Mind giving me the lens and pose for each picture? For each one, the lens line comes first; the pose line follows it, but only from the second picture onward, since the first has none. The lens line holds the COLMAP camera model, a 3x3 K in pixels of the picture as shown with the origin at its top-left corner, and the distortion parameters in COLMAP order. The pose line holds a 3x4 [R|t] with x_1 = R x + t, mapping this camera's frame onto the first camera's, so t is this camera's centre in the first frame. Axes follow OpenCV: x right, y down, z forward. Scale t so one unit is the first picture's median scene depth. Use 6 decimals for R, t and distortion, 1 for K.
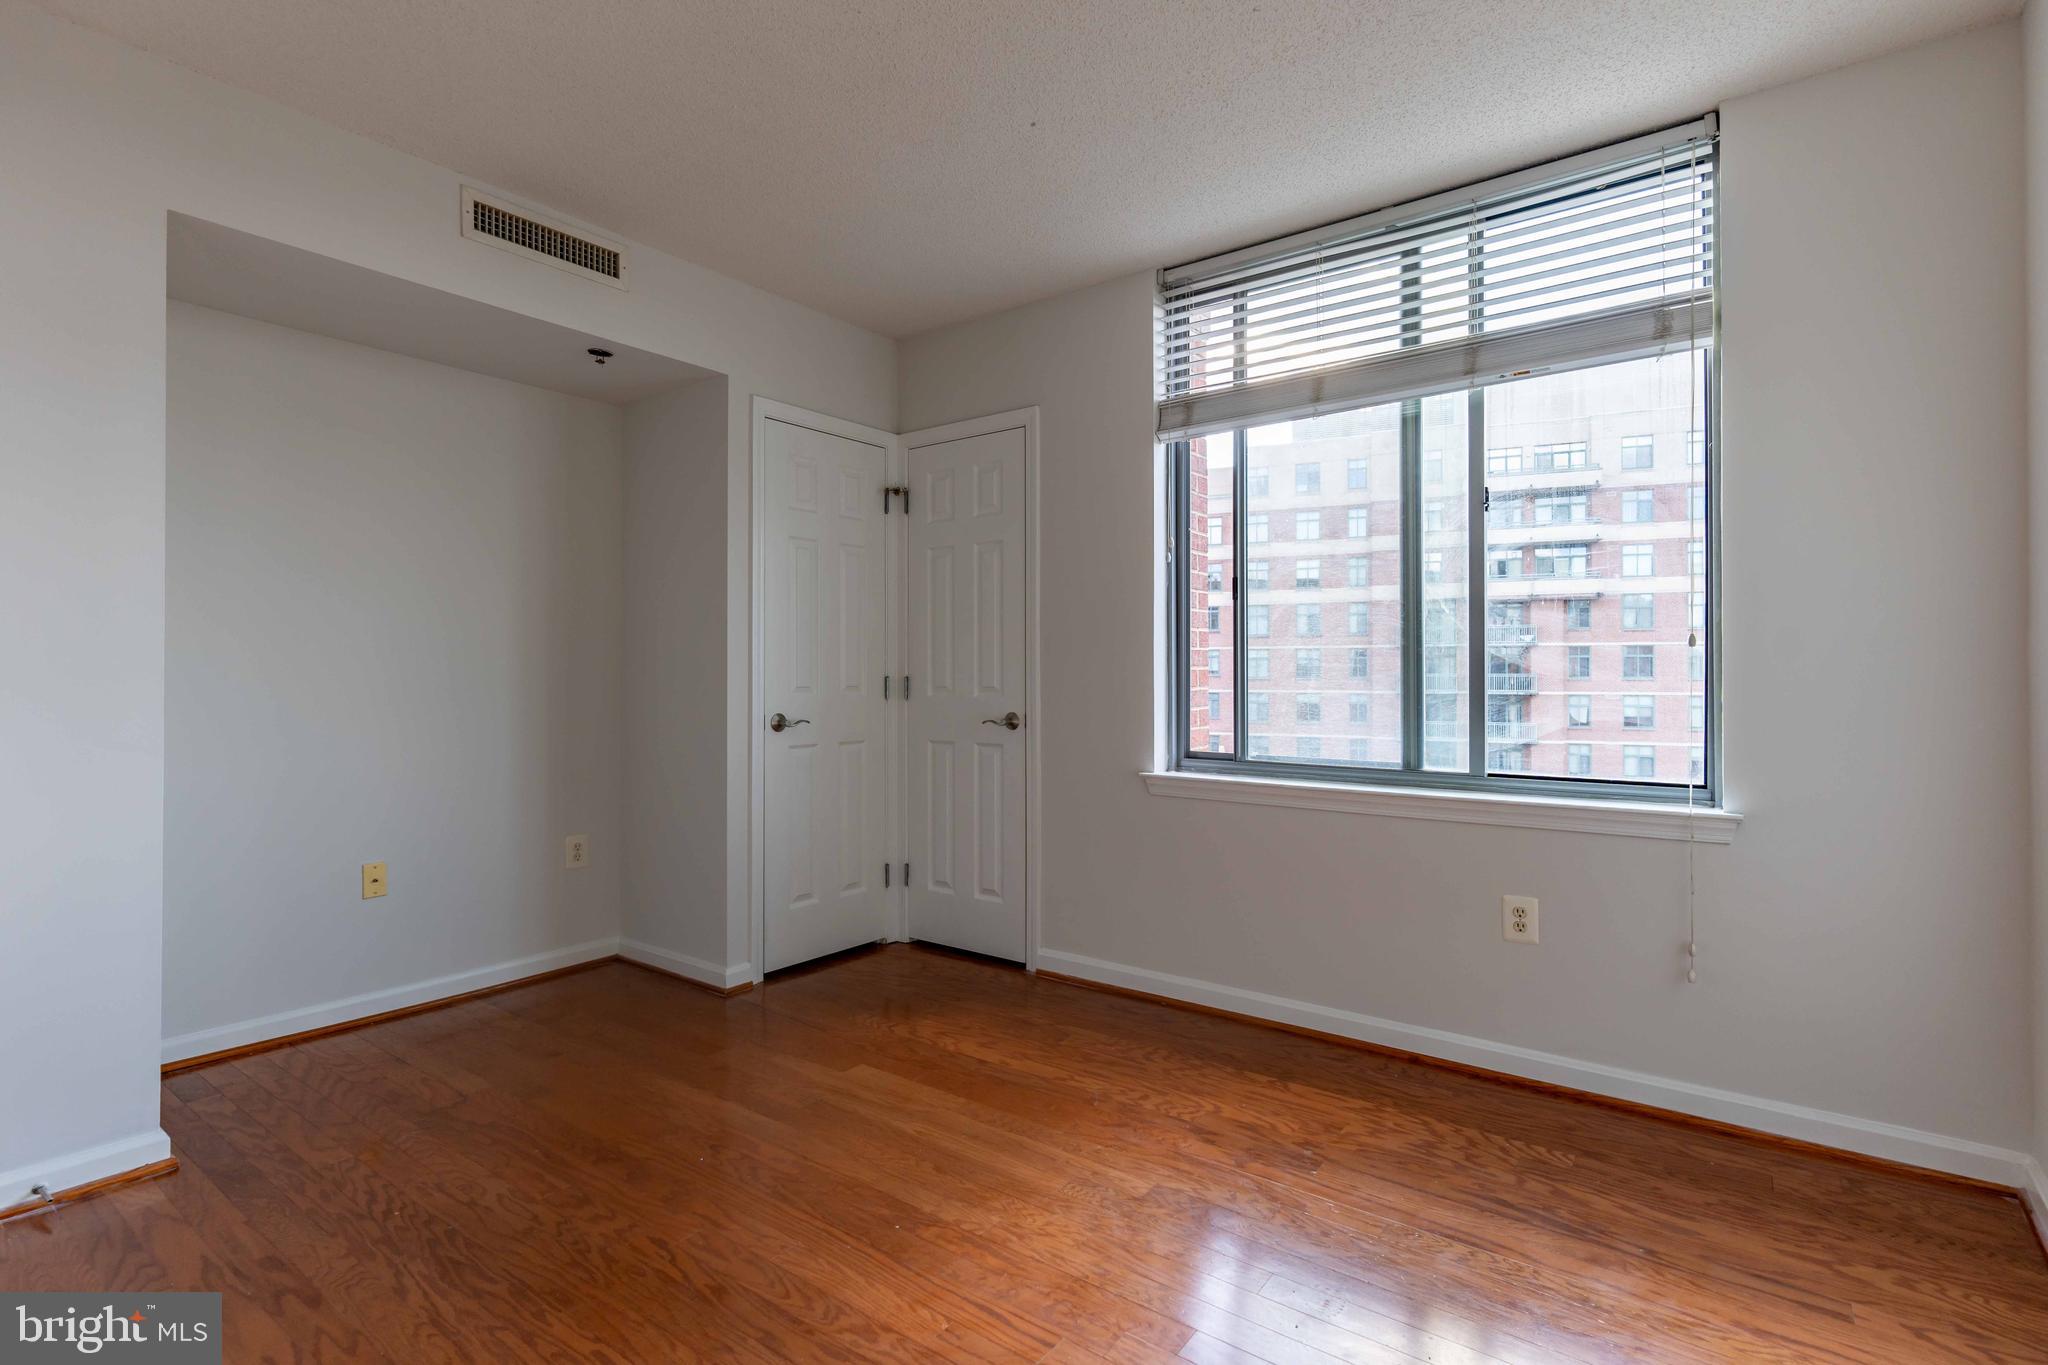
lens RADIAL K [[979.7, 0, 1026.1], [0, 979.7, 673.5], [0, 0, 1]] dist [0.000881, 0.000164]
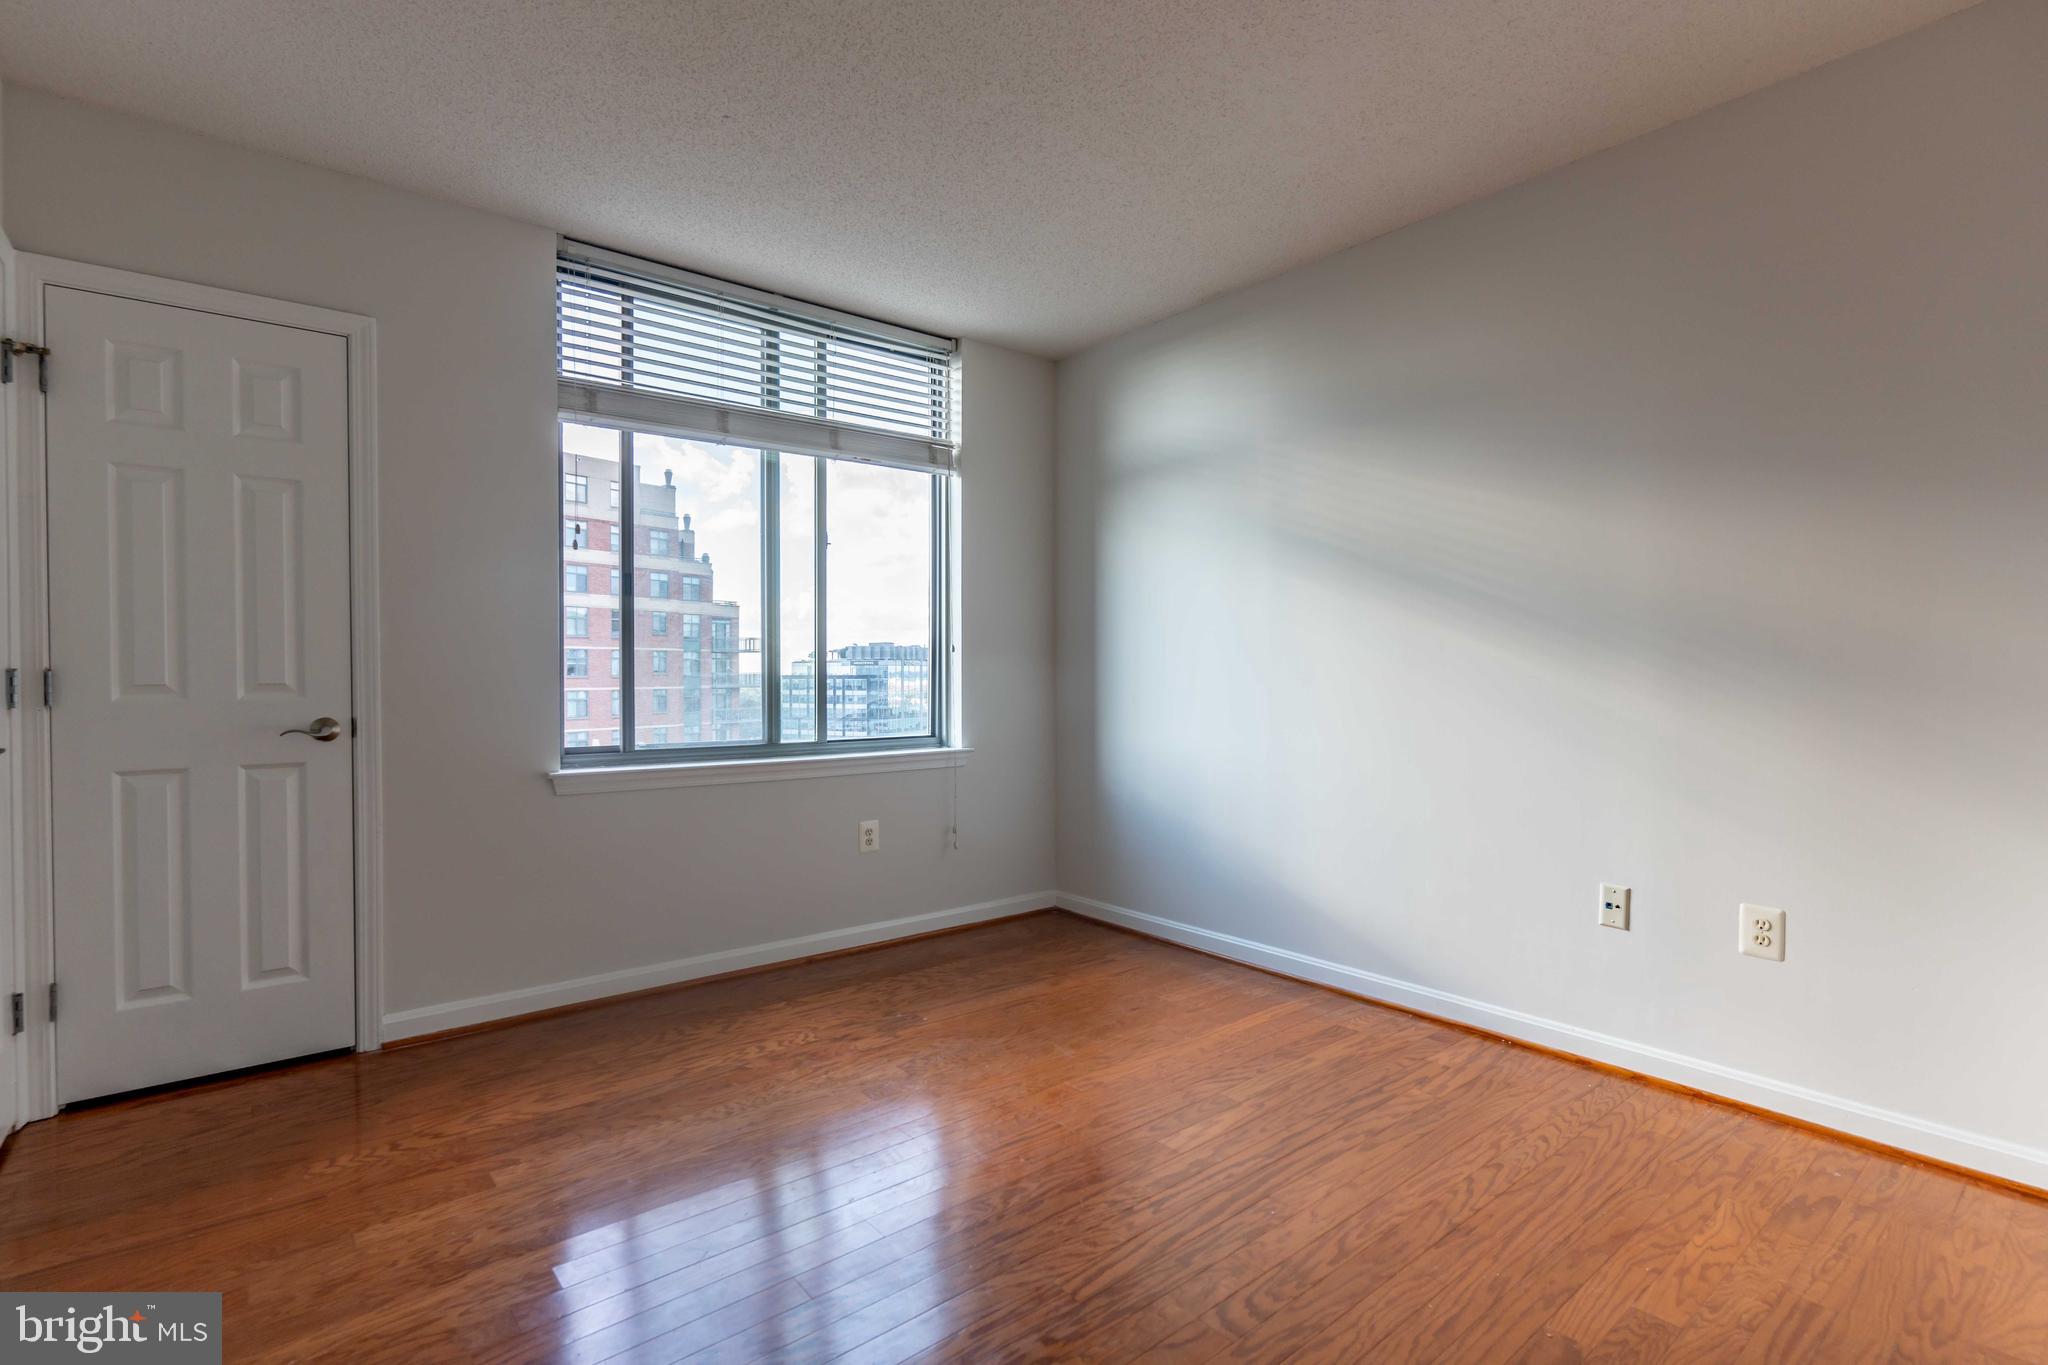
lens RADIAL K [[978.6, 0, 1023.3], [0, 978.6, 691.1], [0, 0, 1]] dist [-0.002164, -0.000627]
pose [[0.227774, -0.016133, 0.973580, -0.775186], [-0.000887, 0.999859, 0.016776, 0.008531], [-0.973714, -0.004684, 0.227728, 0.403396]]
